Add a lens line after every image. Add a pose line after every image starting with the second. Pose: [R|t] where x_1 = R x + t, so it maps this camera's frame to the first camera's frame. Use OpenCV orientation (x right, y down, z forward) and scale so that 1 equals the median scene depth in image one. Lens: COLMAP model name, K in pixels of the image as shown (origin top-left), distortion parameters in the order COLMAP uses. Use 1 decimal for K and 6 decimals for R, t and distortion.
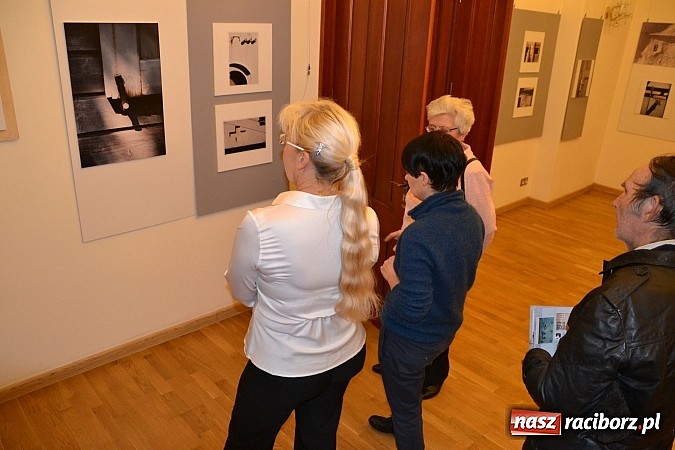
lens RADIAL K [[534.6, 0, 337.5], [0, 534.6, 225.0], [0, 0, 1]] dist [-0.157596, 0.129018]
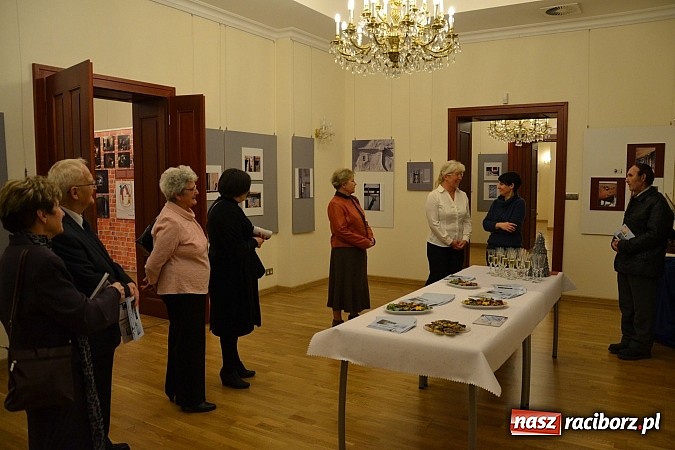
lens RADIAL K [[534.6, 0, 337.5], [0, 534.6, 225.0], [0, 0, 1]] dist [-0.157596, 0.129018]
pose [[0.960662, -0.072283, 0.268149, 0.364577], [0.145144, 0.953853, -0.262864, 0.294583], [-0.236774, 0.291444, 0.926822, -0.333922]]
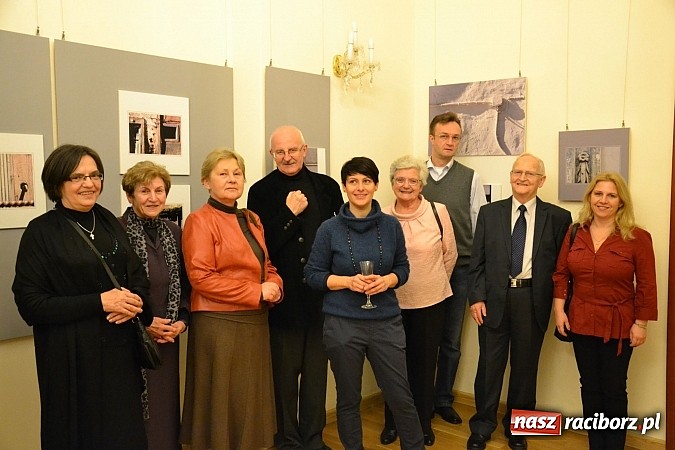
lens RADIAL K [[673.8, 0, 337.5], [0, 673.8, 225.0], [0, 0, 1]] dist [-0.069590, 0.267197]
pose [[0.994053, -0.056846, 0.092879, 0.812498], [0.082566, 0.949563, -0.302510, -0.067925], [-0.070998, 0.308380, 0.948610, 0.670996]]
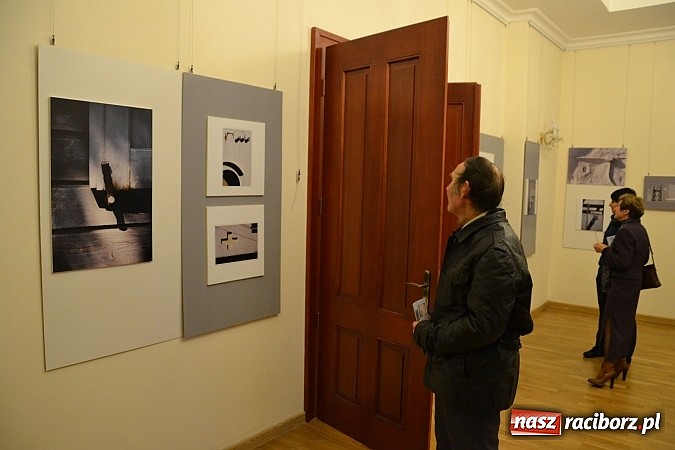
lens RADIAL K [[534.6, 0, 337.5], [0, 534.6, 225.0], [0, 0, 1]] dist [-0.157596, 0.129018]
pose [[0.984831, -0.034695, 0.170015, -0.164826], [0.082539, 0.955525, -0.283123, 0.068145], [-0.152631, 0.292861, 0.943894, 0.137576]]
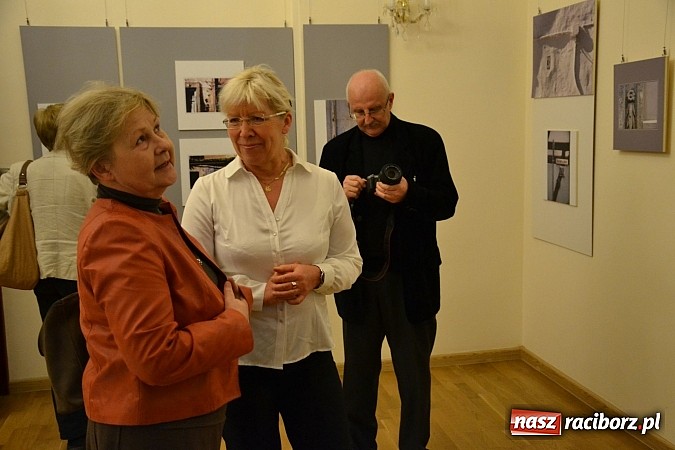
lens RADIAL K [[774.2, 0, 337.5], [0, 774.2, 225.0], [0, 0, 1]] dist [-0.015320, 0.417756]
pose [[0.845769, -0.002260, -0.533545, 1.623278], [-0.131718, 0.968155, -0.212898, -0.035077], [0.517035, 0.250339, 0.818538, 0.648831]]
